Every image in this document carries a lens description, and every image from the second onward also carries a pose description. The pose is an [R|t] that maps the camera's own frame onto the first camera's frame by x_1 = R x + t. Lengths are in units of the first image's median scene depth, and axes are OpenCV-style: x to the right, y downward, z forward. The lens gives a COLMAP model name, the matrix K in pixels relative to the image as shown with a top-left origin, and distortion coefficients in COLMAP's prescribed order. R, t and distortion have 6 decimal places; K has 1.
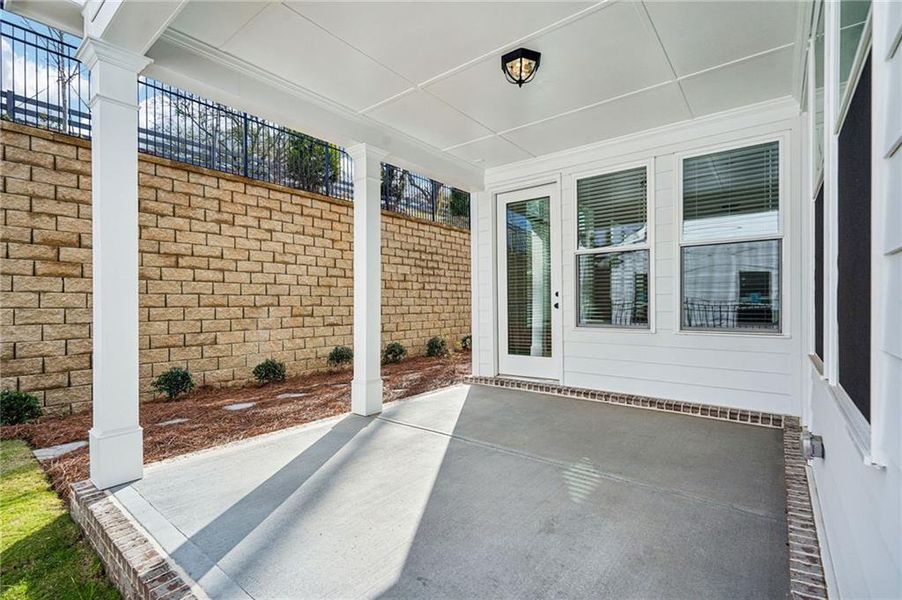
lens RADIAL K [[414.6, 0, 451.2], [0, 414.6, 305.3], [0, 0, 1]] dist [0.002099, -0.000083]
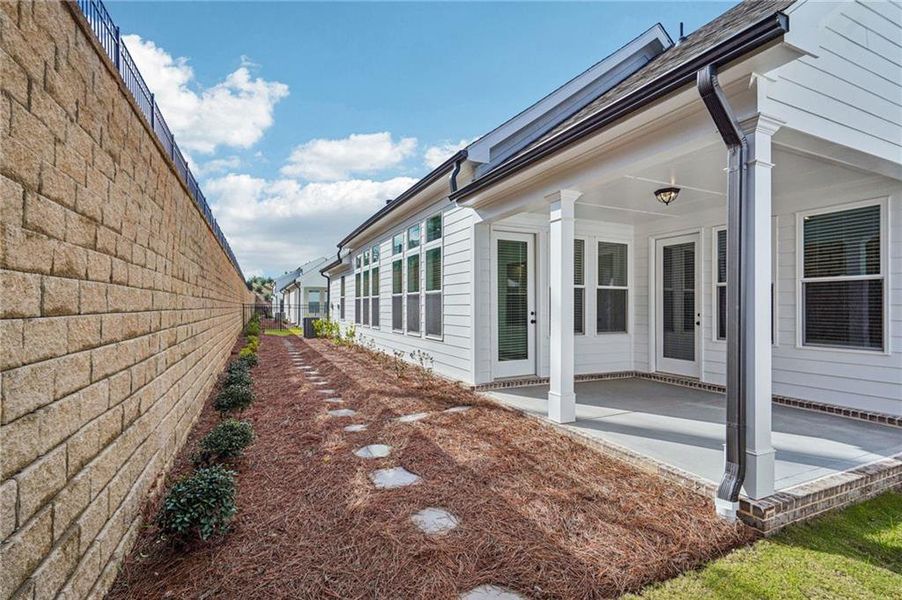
lens RADIAL K [[414.6, 0, 449.6], [0, 414.6, 299.6], [0, 0, 1]] dist [0.002099, -0.000083]
pose [[0.444954, 0.022882, 0.895261, -1.282804], [0.004855, 0.999597, -0.027961, -0.040674], [-0.895540, 0.016788, 0.444664, 0.715906]]
